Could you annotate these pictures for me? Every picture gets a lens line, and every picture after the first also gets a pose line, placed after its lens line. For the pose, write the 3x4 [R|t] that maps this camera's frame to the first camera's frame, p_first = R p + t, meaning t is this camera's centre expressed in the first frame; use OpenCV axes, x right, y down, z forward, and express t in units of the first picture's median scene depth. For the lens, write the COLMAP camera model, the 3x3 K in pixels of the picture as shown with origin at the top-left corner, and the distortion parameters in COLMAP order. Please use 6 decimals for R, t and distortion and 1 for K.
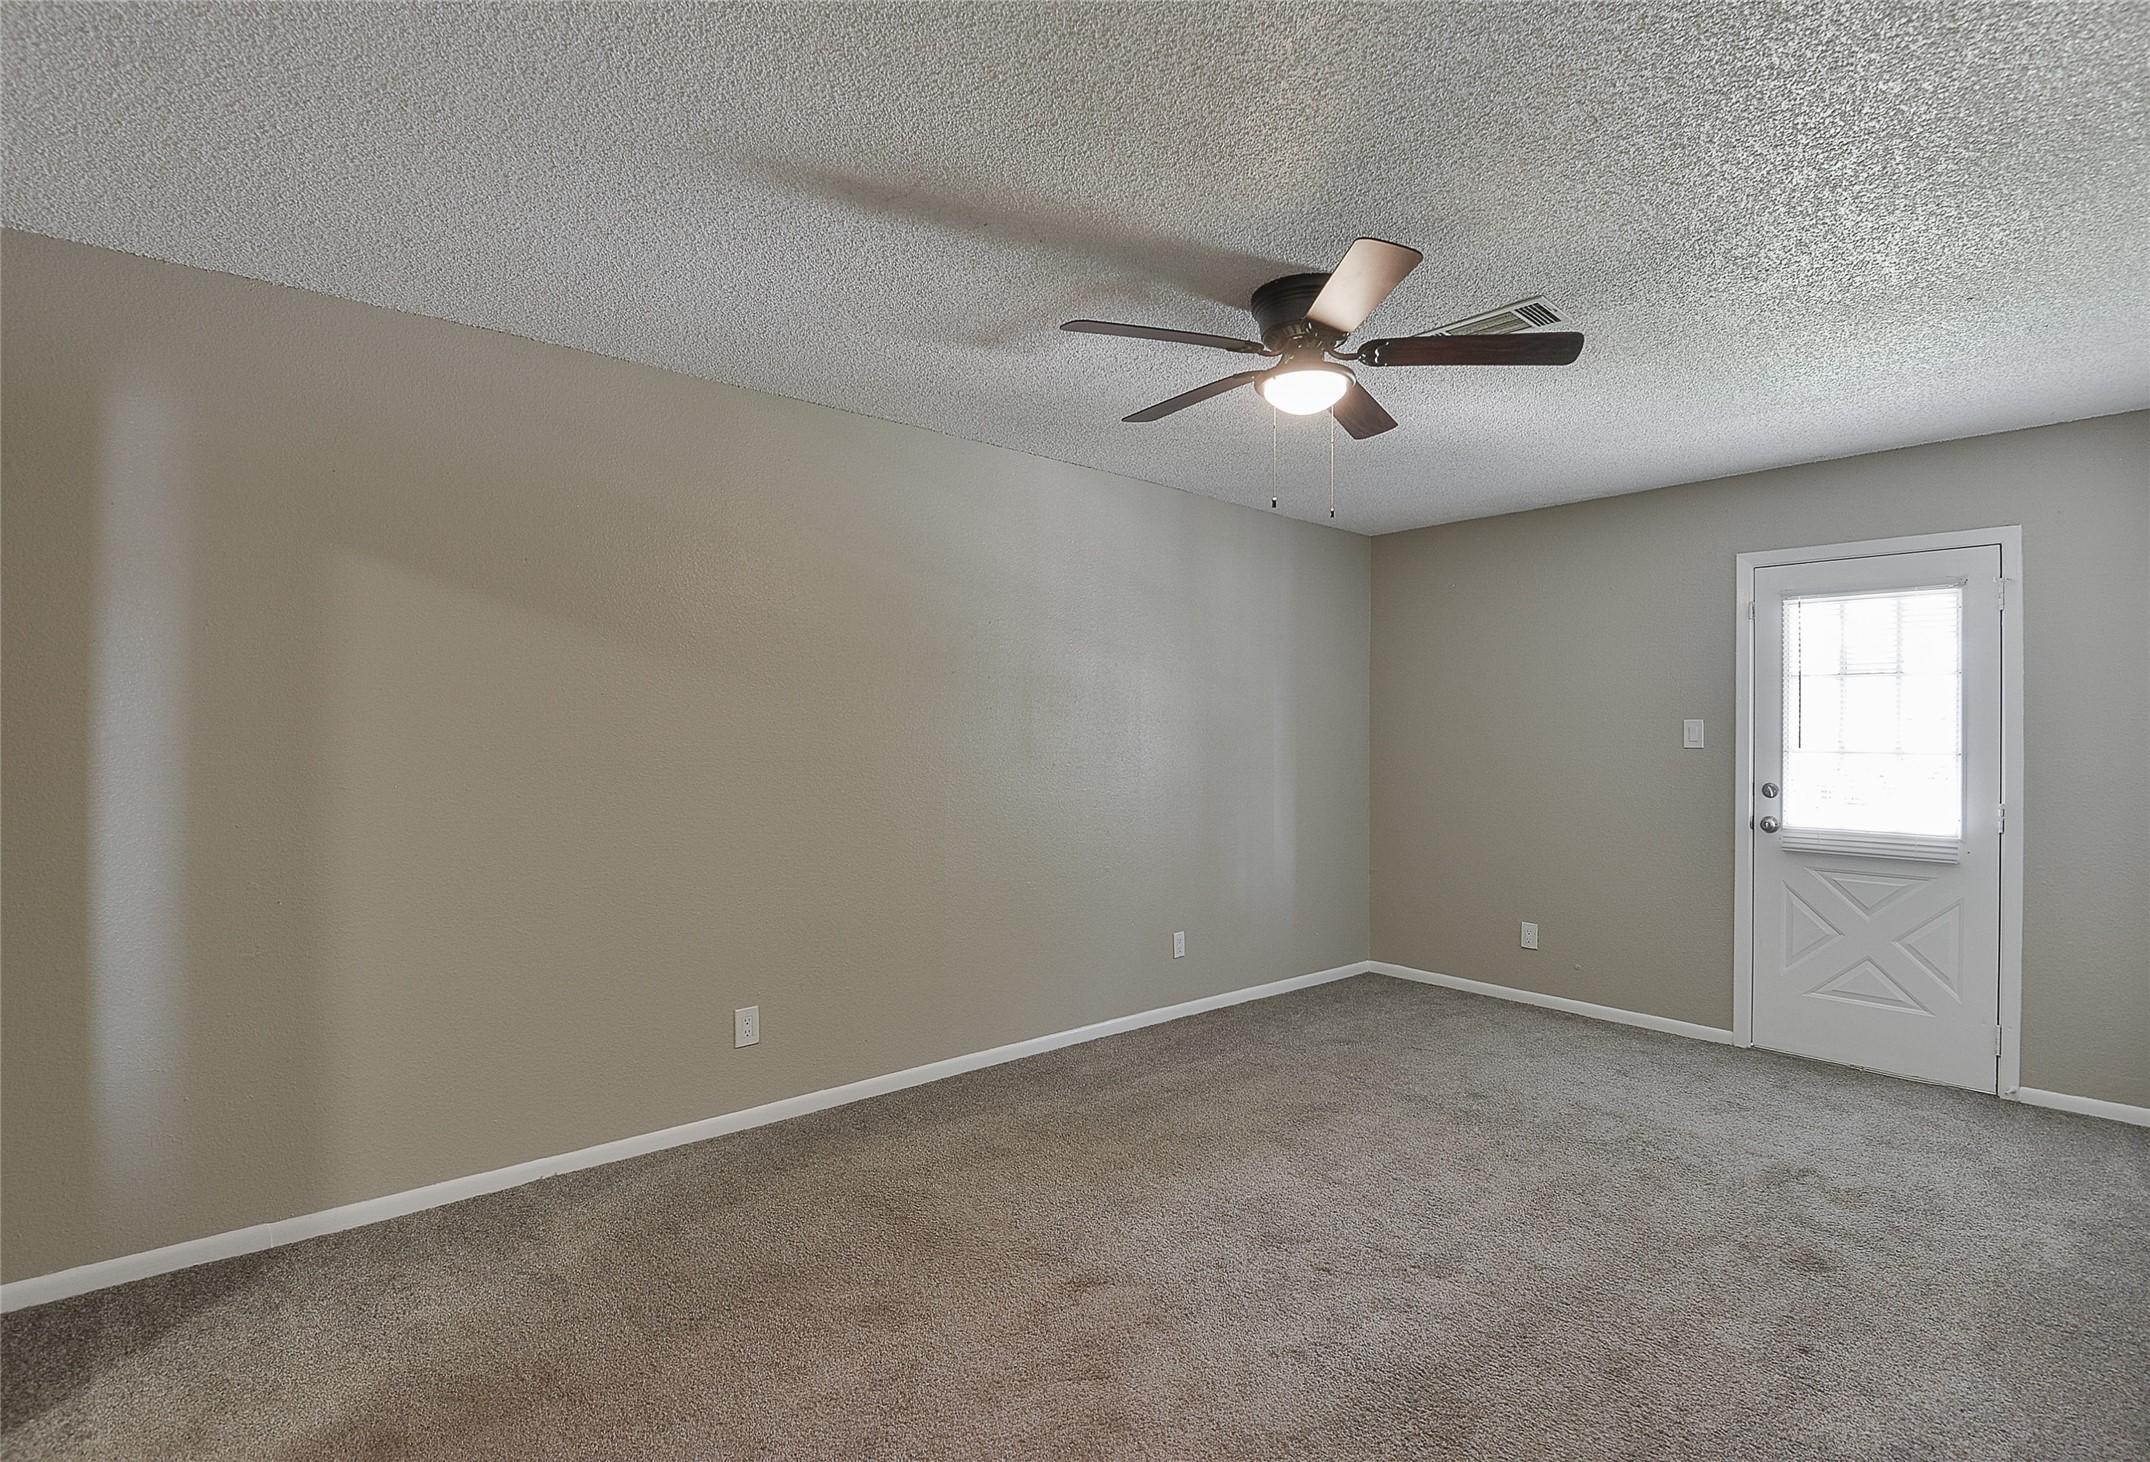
lens RADIAL K [[1035.8, 0, 1114.3], [0, 1035.8, 717.1], [0, 0, 1]] dist [-0.025418, -0.001444]
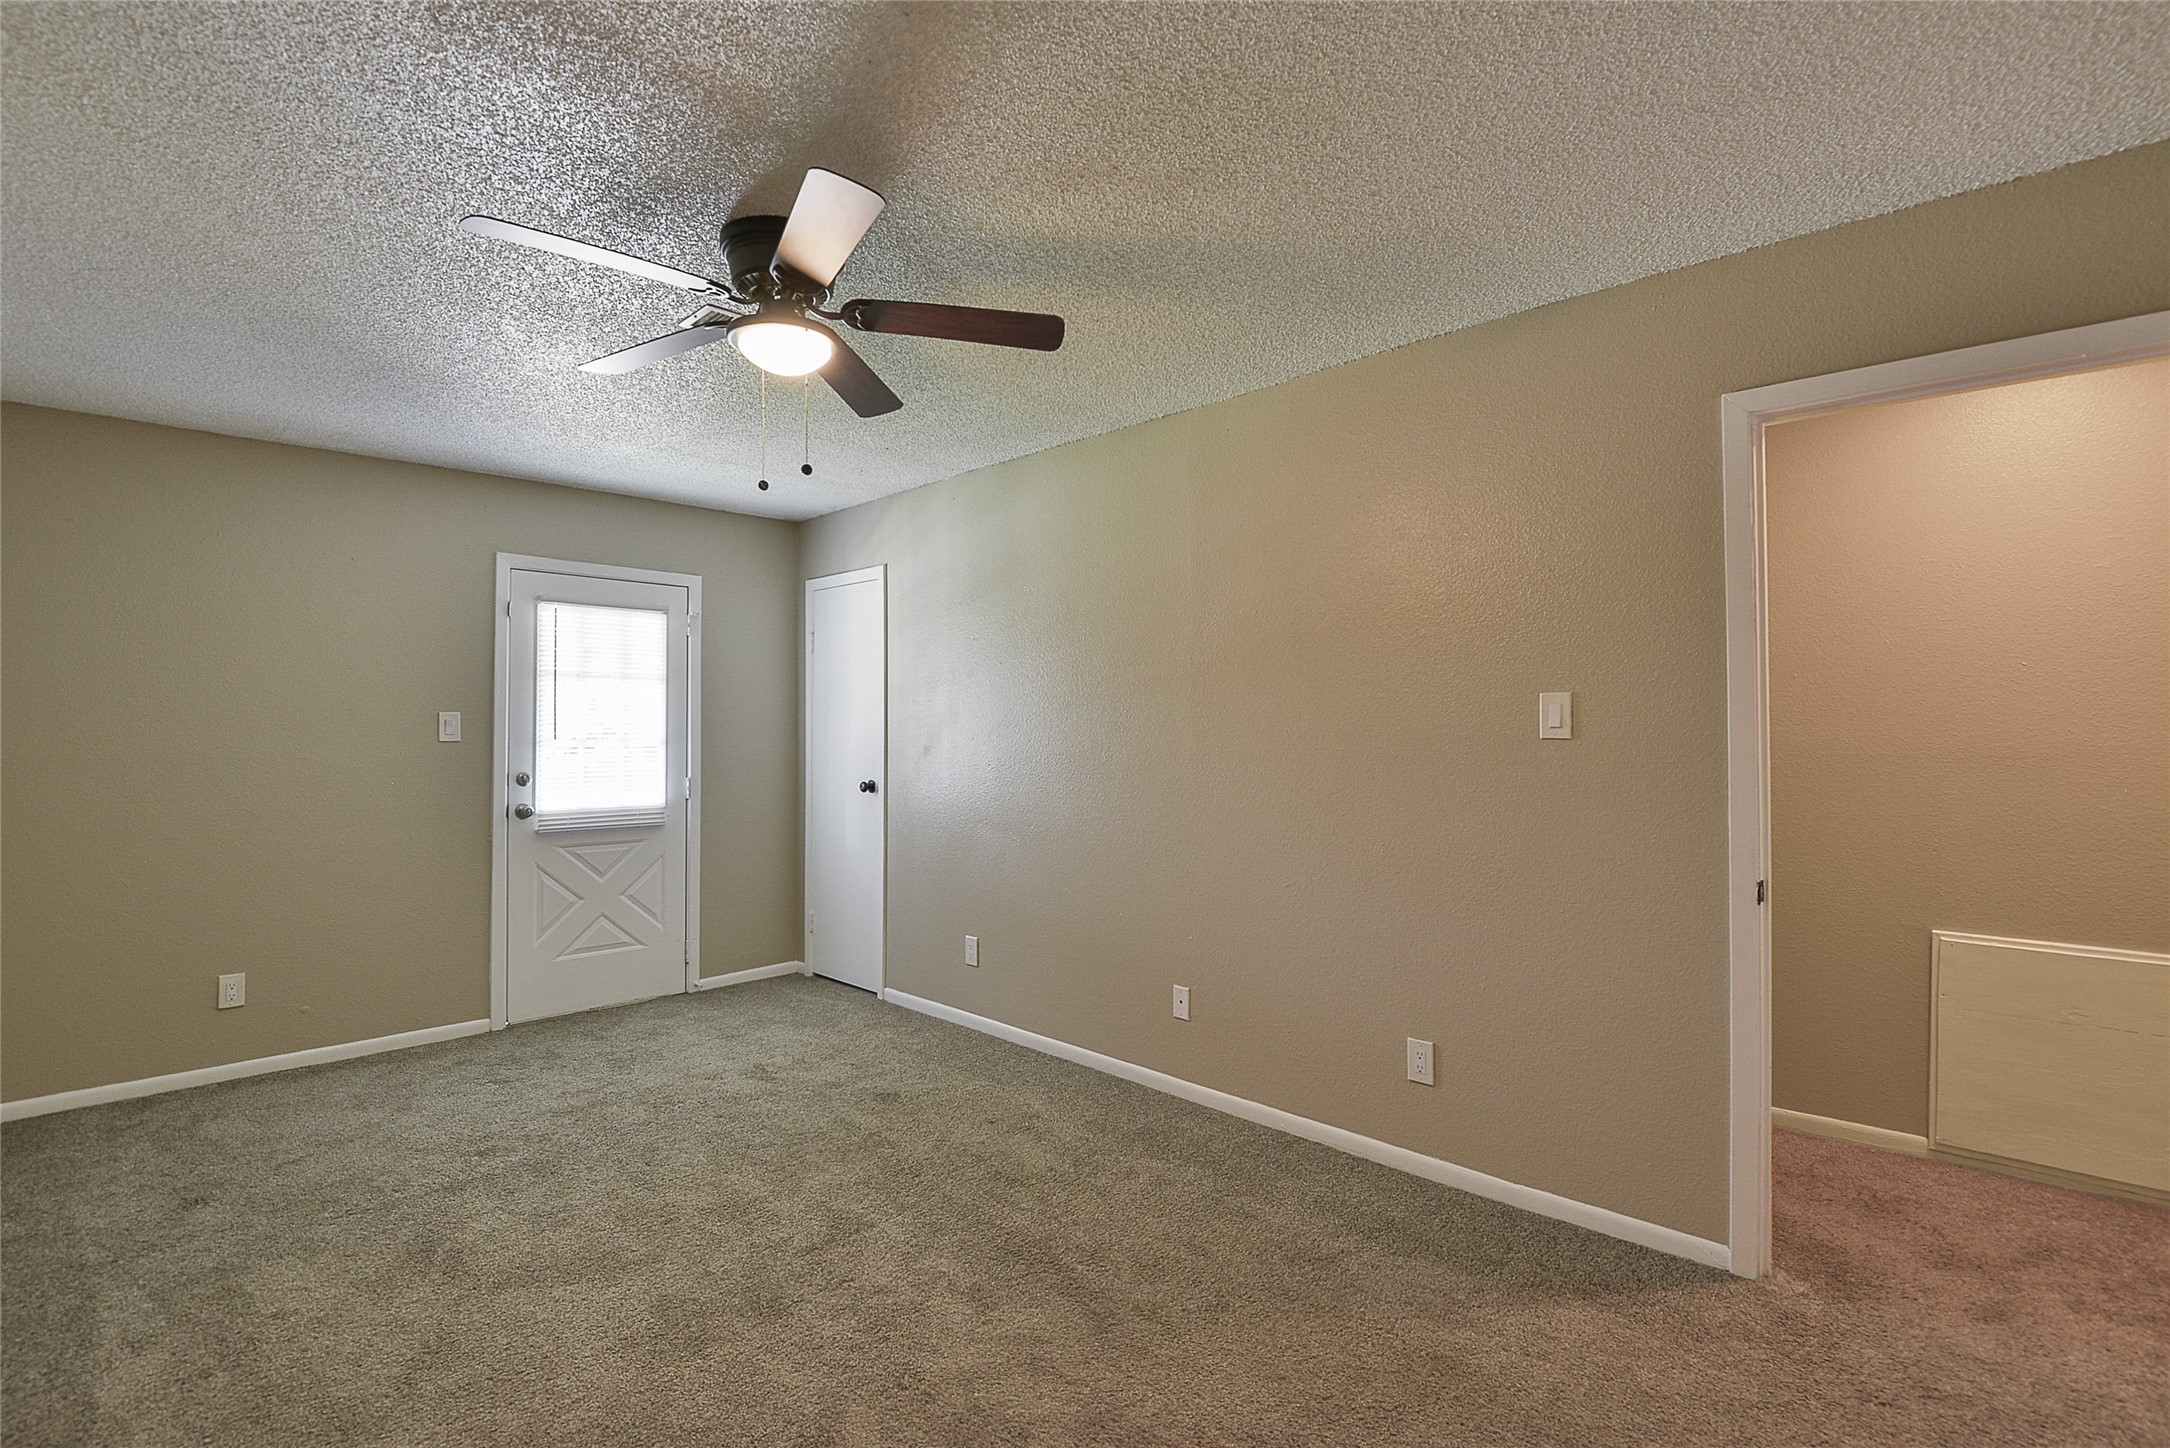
lens RADIAL K [[995.7, 0, 1083.6], [0, 995.7, 721.0], [0, 0, 1]] dist [-0.012466, -0.008516]
pose [[-0.072201, 0.001075, 0.997390, -0.454337], [-0.014737, 0.999889, -0.002145, 0.004618], [-0.997281, -0.014853, -0.072177, 0.519455]]
